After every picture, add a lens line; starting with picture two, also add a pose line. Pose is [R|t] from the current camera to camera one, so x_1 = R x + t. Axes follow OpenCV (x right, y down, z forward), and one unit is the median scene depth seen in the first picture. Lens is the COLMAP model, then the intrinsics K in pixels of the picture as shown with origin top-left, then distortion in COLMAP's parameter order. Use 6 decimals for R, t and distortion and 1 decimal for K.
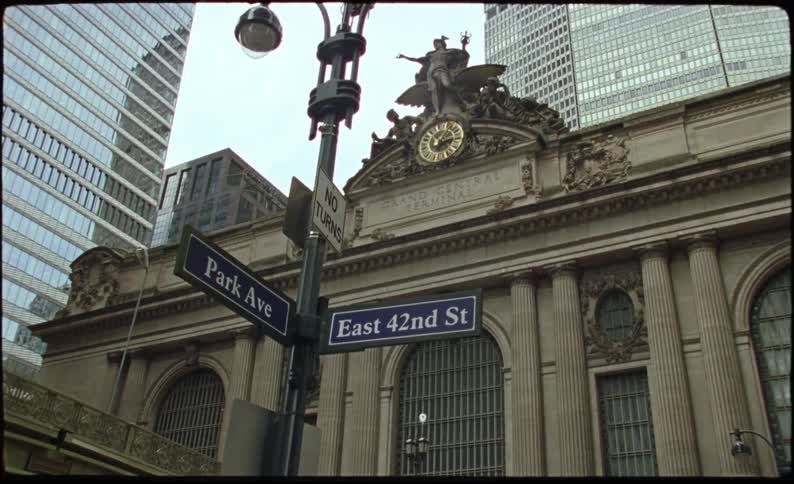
lens RADIAL K [[790.8, 0, 401.6], [0, 790.8, 237.8], [0, 0, 1]] dist [-0.040195, 0.000000]
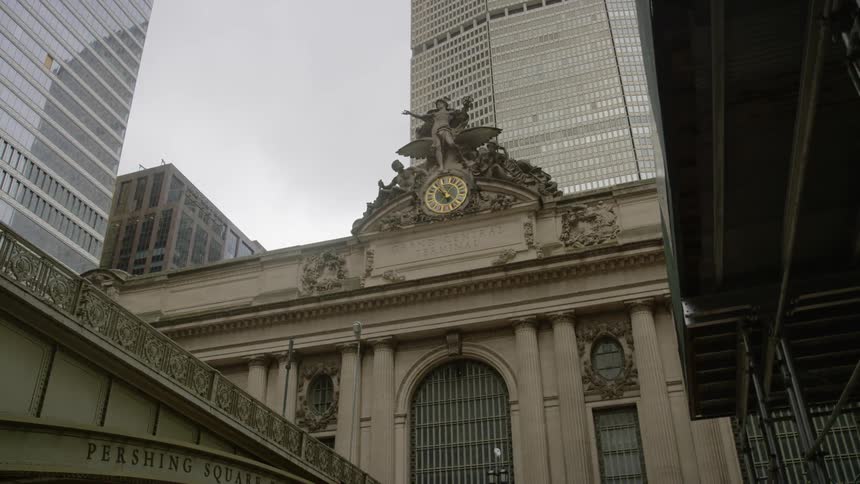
lens RADIAL K [[758.8, 0, 409.3], [0, 758.8, 256.3], [0, 0, 1]] dist [-0.072240, 0.027701]
pose [[0.986918, 0.045488, 0.154670, -0.176650], [-0.046915, 0.998883, 0.005588, -0.040368], [-0.154243, -0.012772, 0.987950, -0.060352]]
